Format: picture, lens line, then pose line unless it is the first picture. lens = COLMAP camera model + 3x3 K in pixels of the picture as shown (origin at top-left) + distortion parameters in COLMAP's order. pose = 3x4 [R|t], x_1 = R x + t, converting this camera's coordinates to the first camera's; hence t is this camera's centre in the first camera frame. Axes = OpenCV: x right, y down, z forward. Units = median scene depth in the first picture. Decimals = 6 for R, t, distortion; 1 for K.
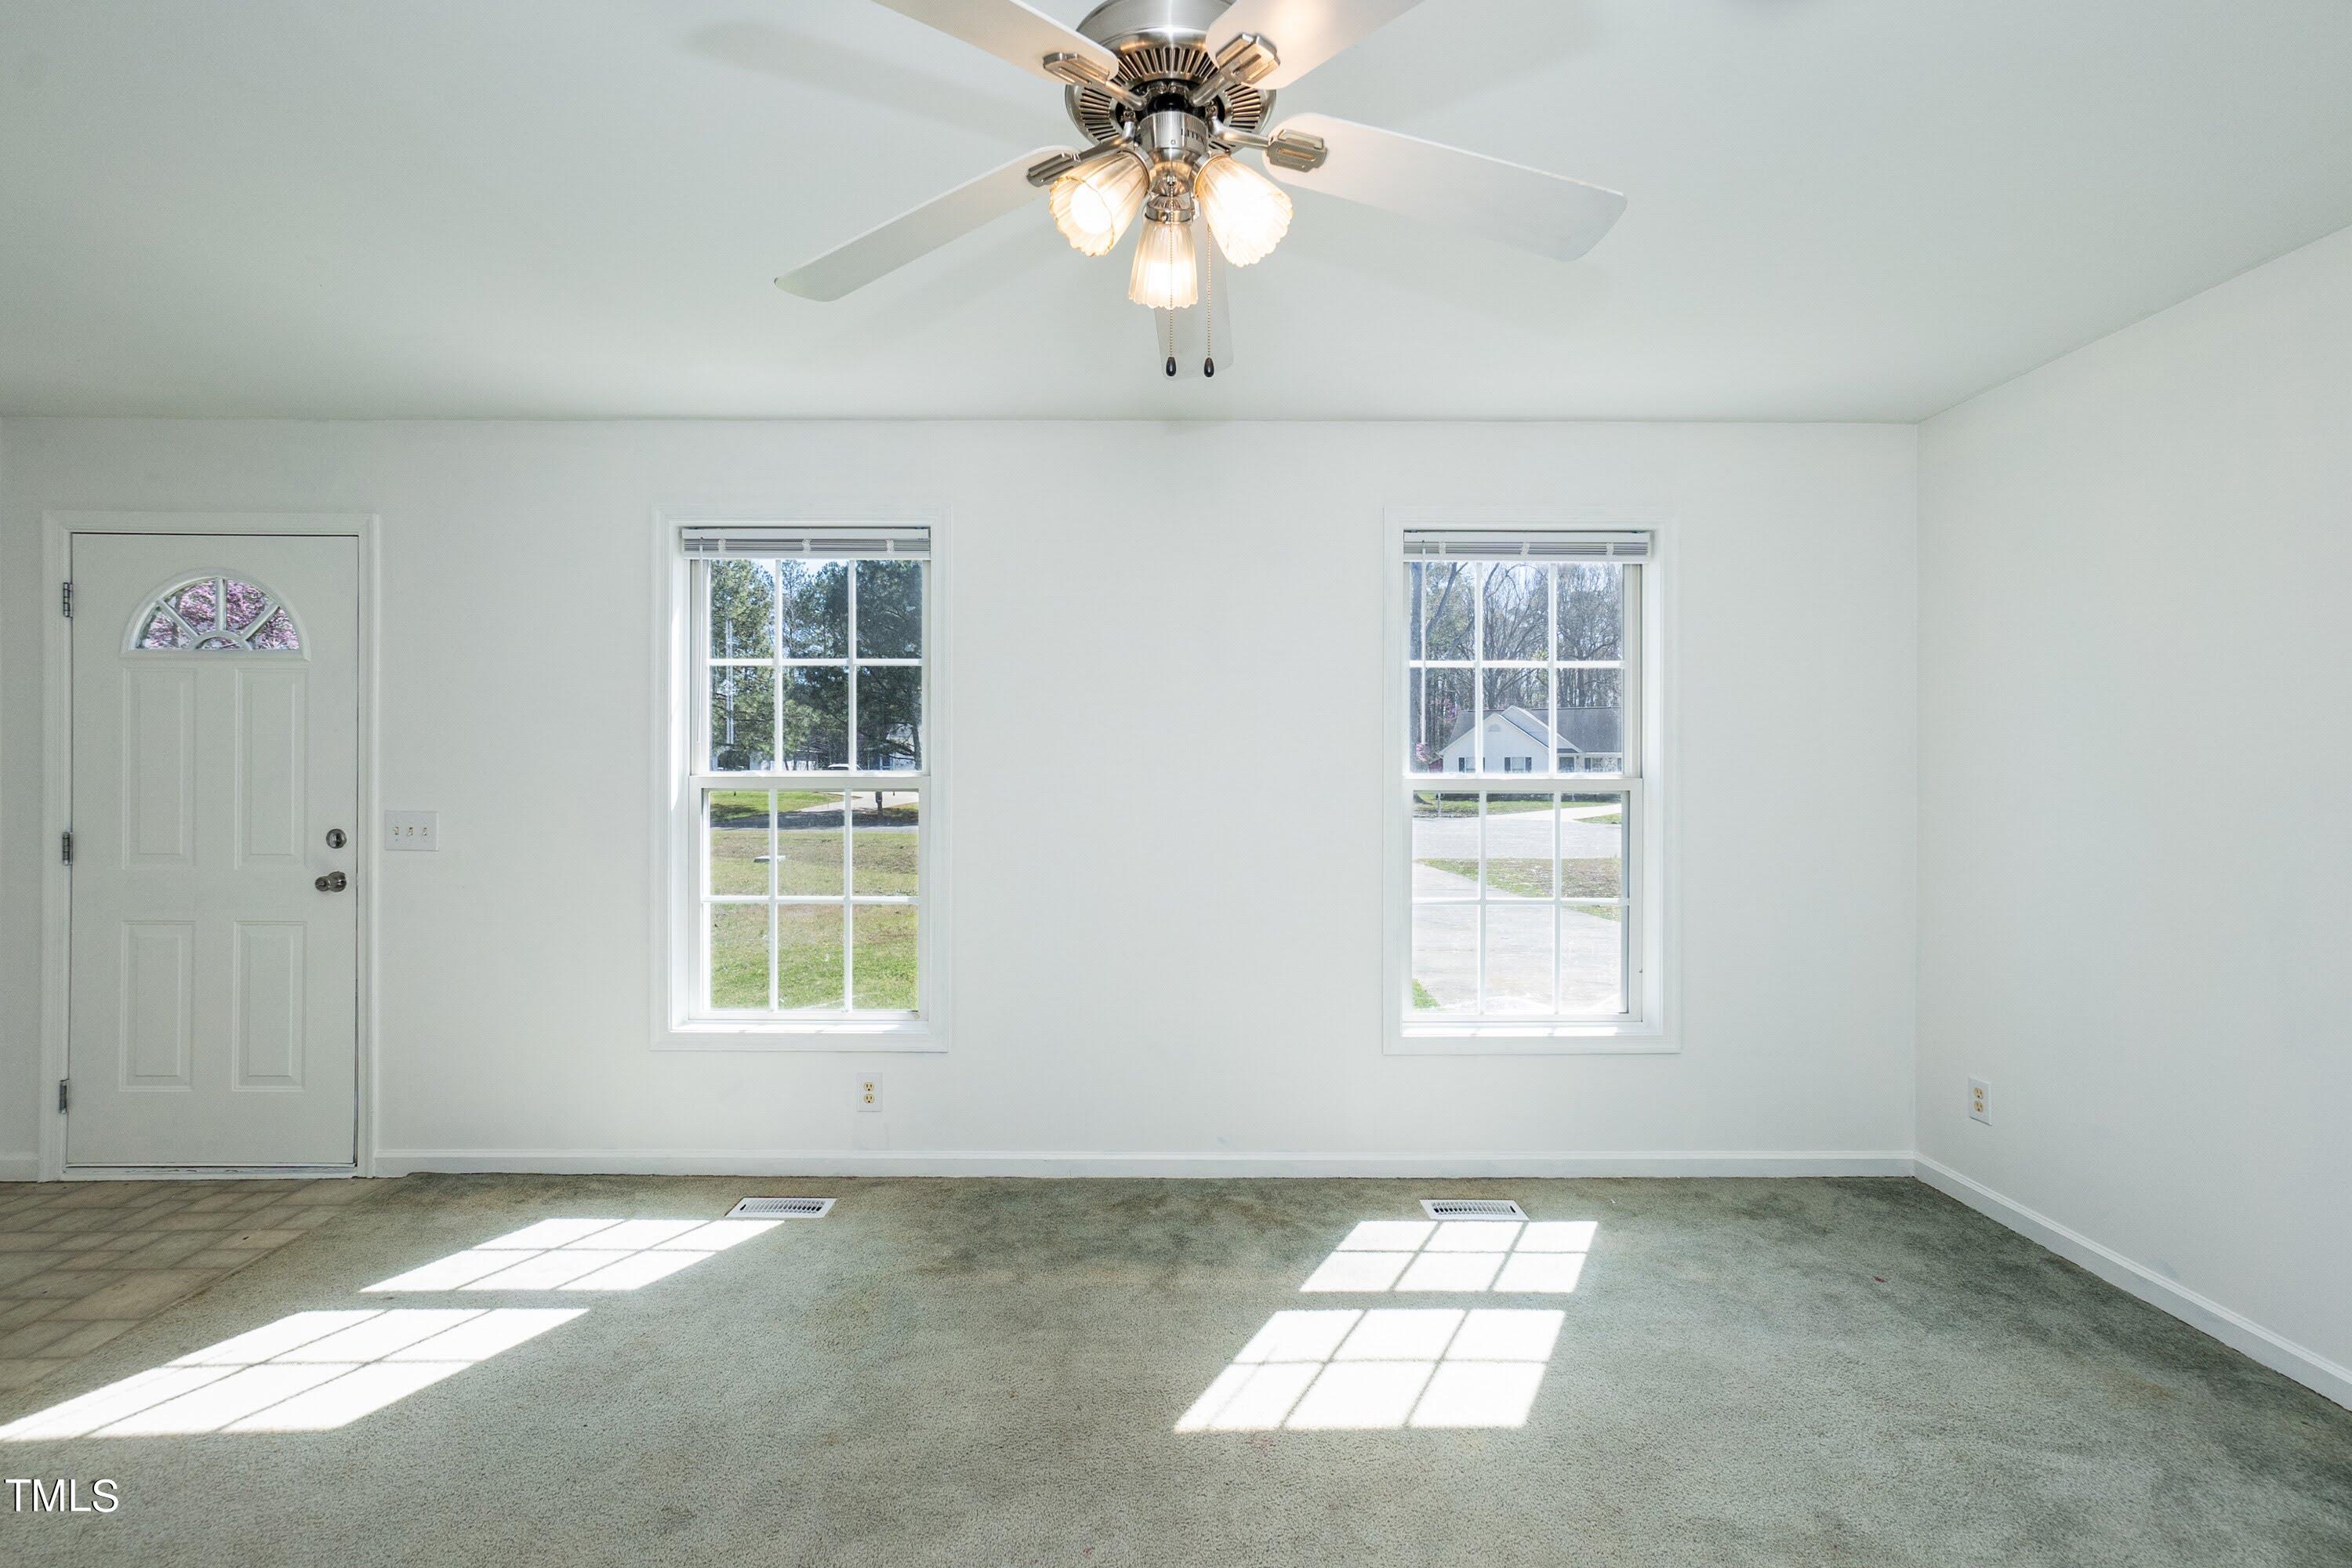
lens RADIAL K [[990.1, 0, 1176.0], [0, 990.1, 784.0], [0, 0, 1]] dist [-0.015927, 0.011183]
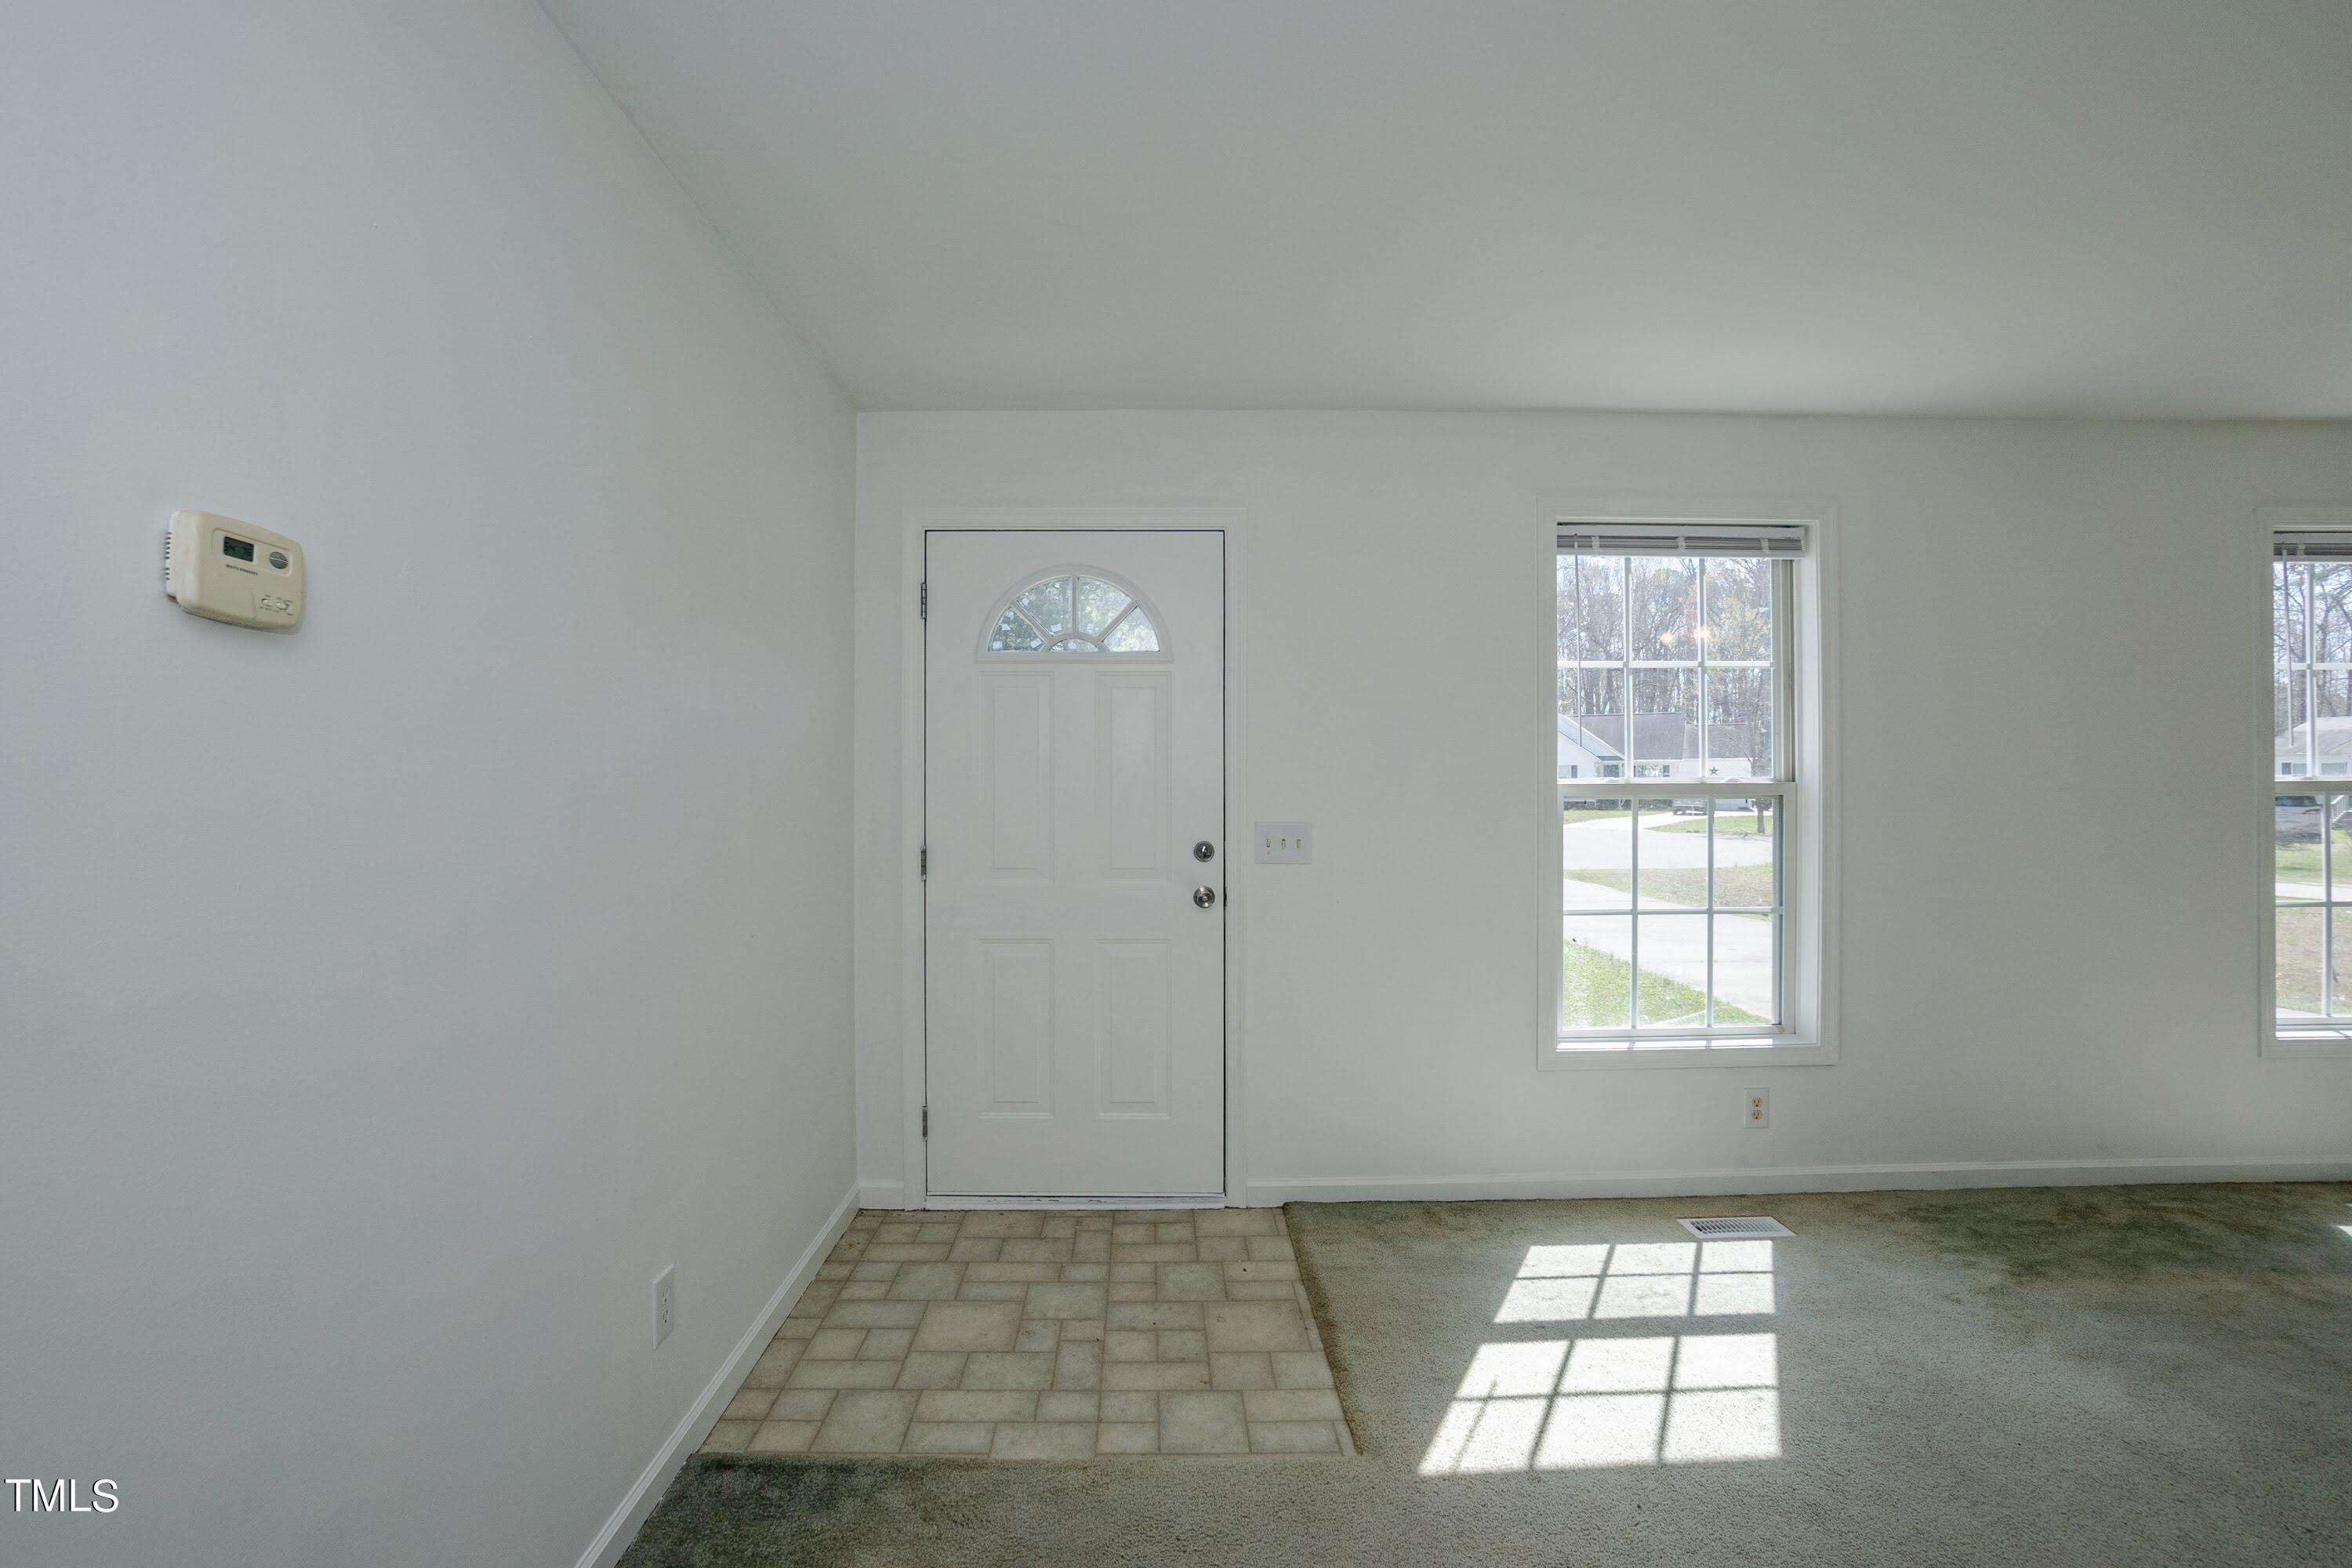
lens RADIAL K [[1046.4, 0, 1167.3], [0, 1046.4, 773.8], [0, 0, 1]] dist [-0.063518, 0.019742]
pose [[0.999977, -0.006732, 0.000428, -0.885264], [0.006738, 0.999840, -0.016558, -0.002173], [-0.000316, 0.016560, 0.999863, -0.004161]]
